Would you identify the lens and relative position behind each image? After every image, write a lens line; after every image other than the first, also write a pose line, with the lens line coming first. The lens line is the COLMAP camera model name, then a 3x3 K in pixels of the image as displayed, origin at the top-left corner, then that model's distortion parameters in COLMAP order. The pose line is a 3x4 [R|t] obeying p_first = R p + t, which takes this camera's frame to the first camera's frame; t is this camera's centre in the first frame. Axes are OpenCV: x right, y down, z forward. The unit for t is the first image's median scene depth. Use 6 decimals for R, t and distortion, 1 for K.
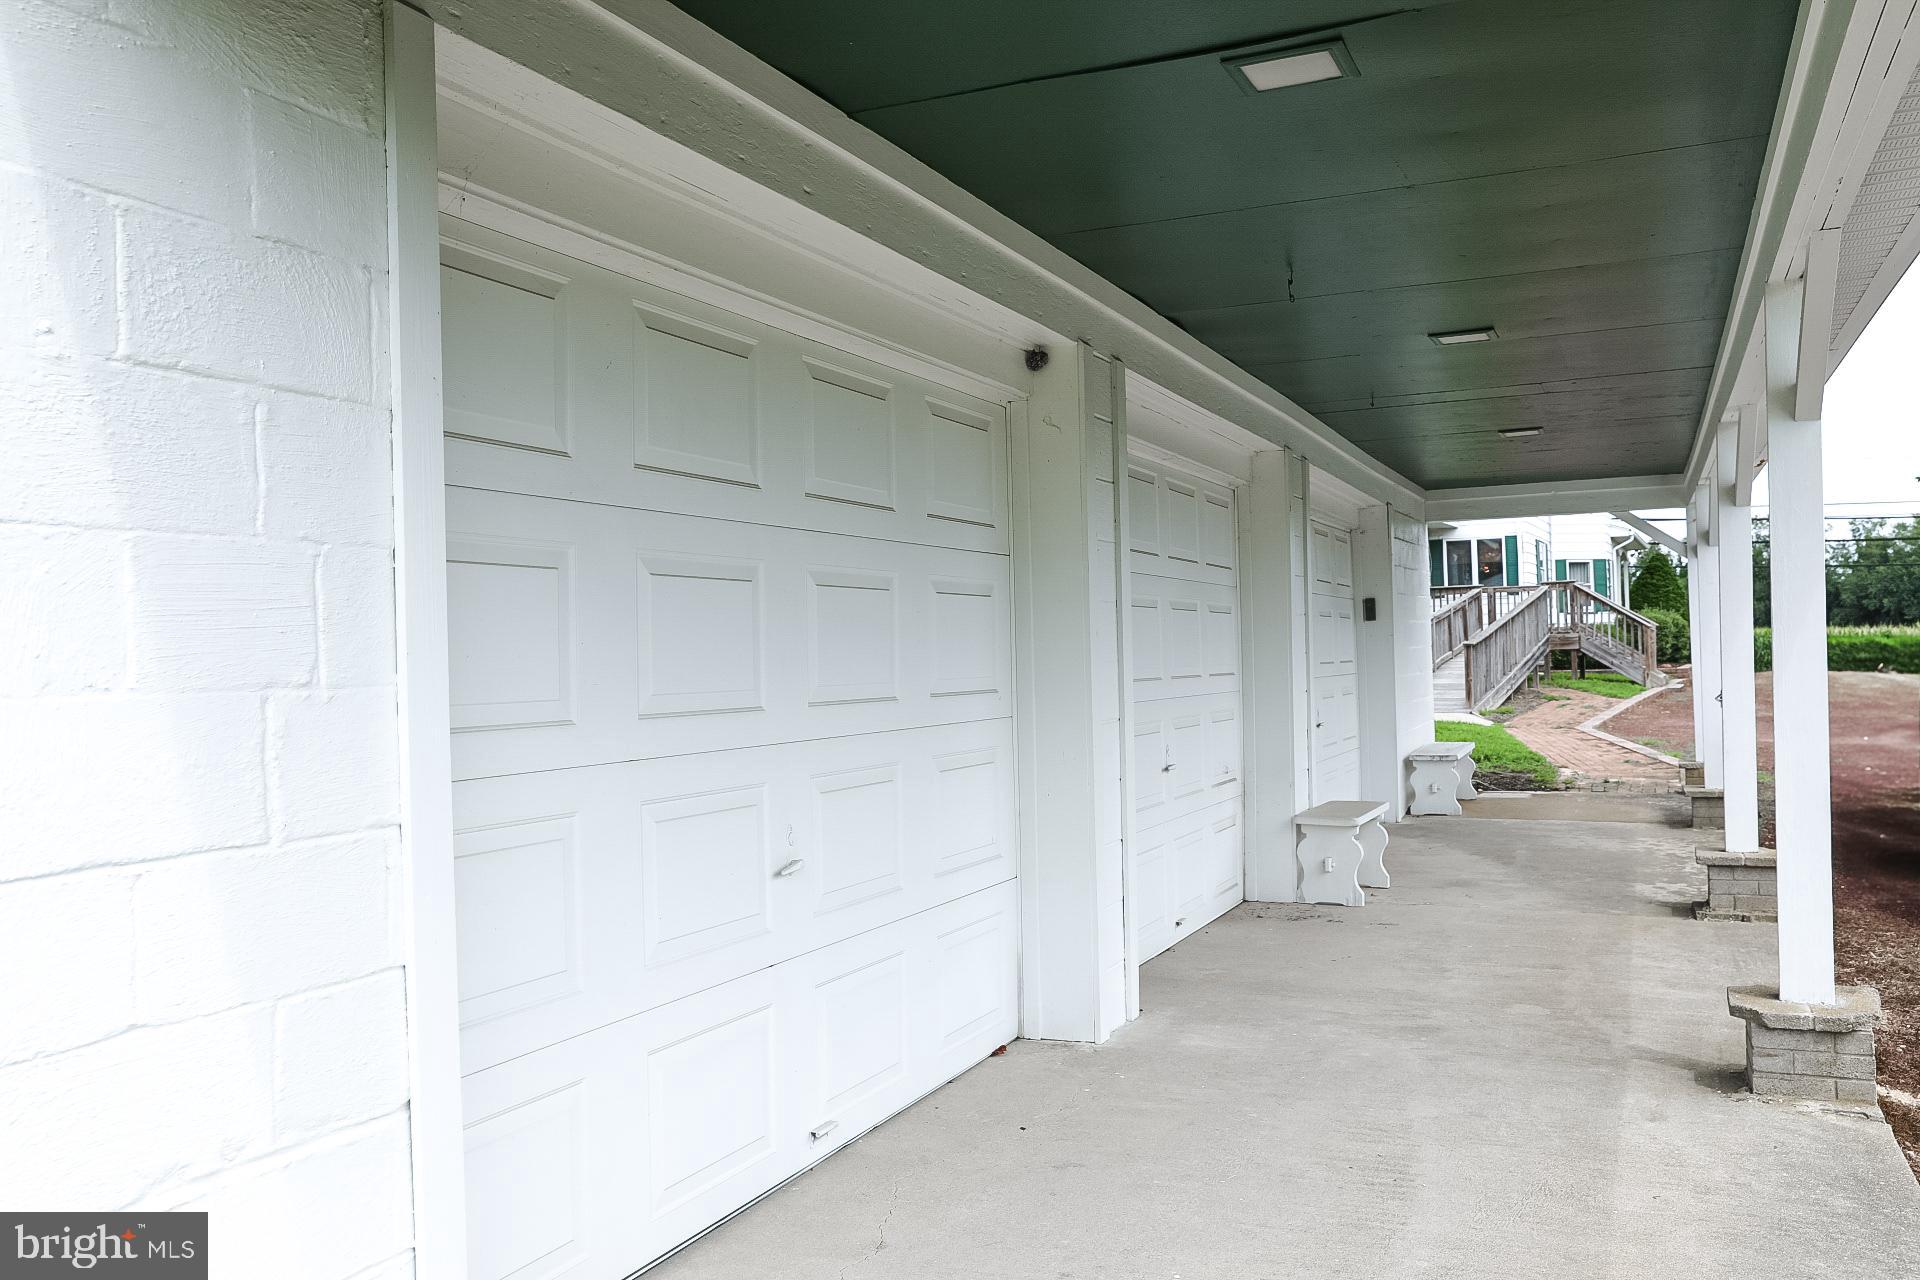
lens RADIAL K [[1536.9, 0, 960.0], [0, 1536.9, 640.0], [0, 0, 1]] dist [-0.001153, 0.003445]
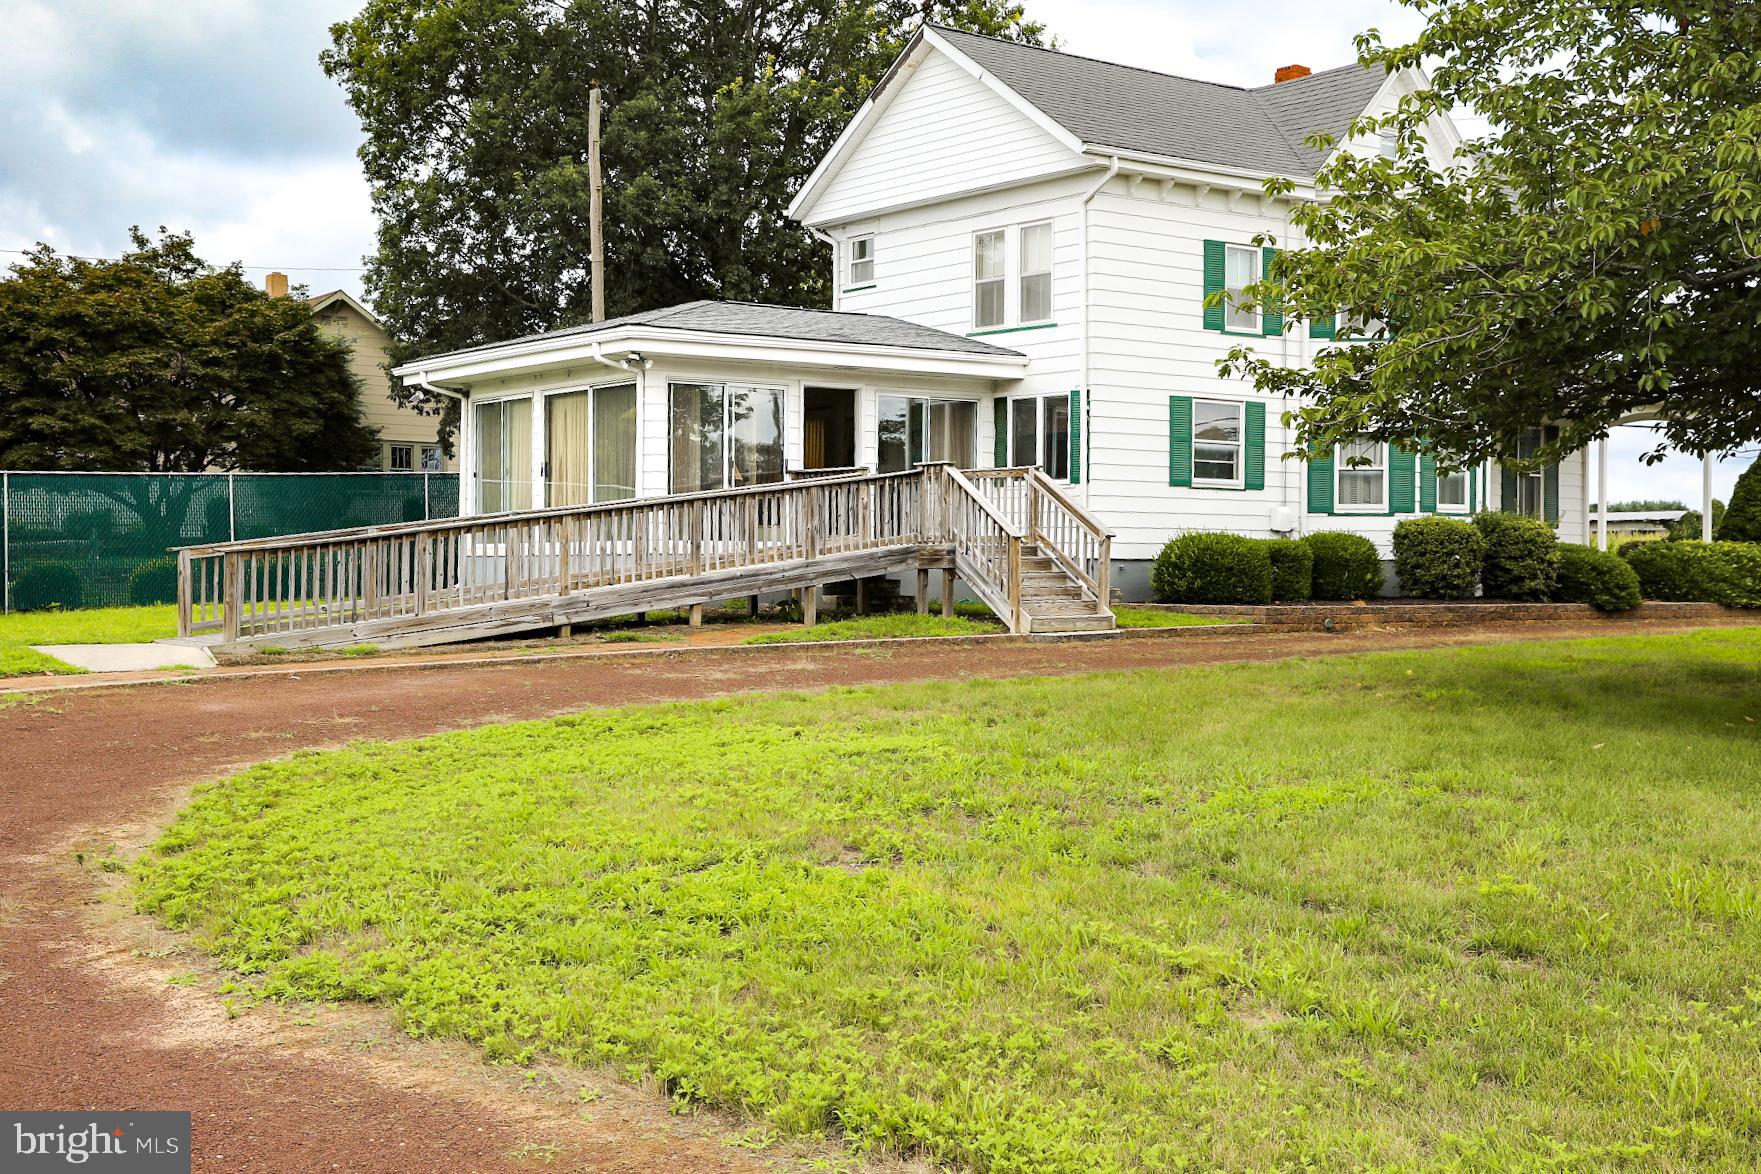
lens RADIAL K [[2120.4, 0, 880.5], [0, 2120.4, 587.0], [0, 0, 1]] dist [0.030448, 0.002977]
pose [[0.906935, 0.030197, -0.420188, 0.745105], [-0.021034, 0.999430, 0.026424, -0.008616], [0.420746, -0.015127, 0.907052, 0.186536]]
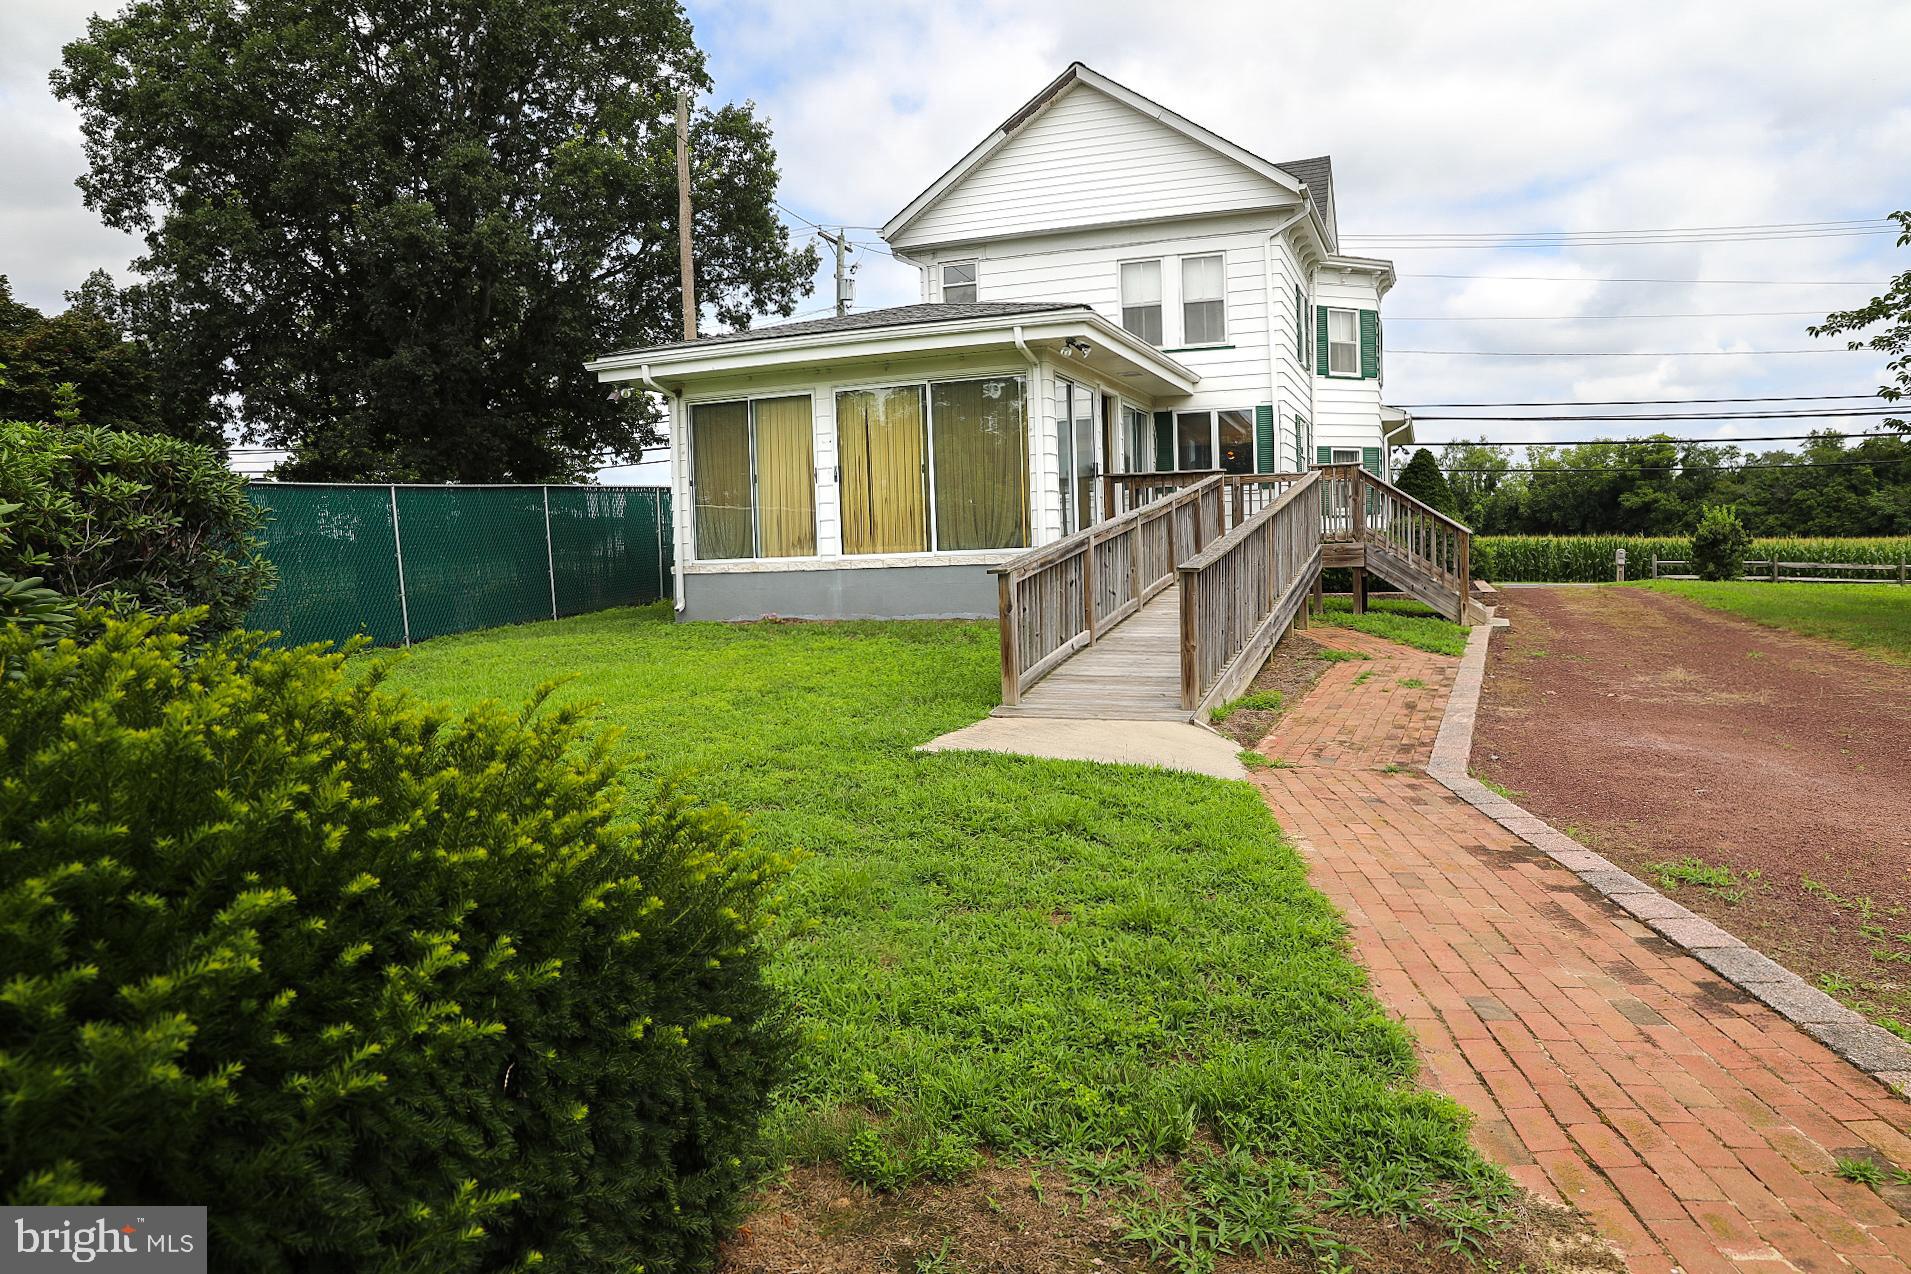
lens RADIAL K [[1313.0, 0, 955.5], [0, 1313.0, 637.0], [0, 0, 1]] dist [-0.115336, 0.094336]
pose [[0.992728, -0.014666, 0.119483, 0.162338], [0.006698, 0.997743, 0.066816, -0.002591], [-0.120193, -0.065530, 0.990585, 0.468625]]
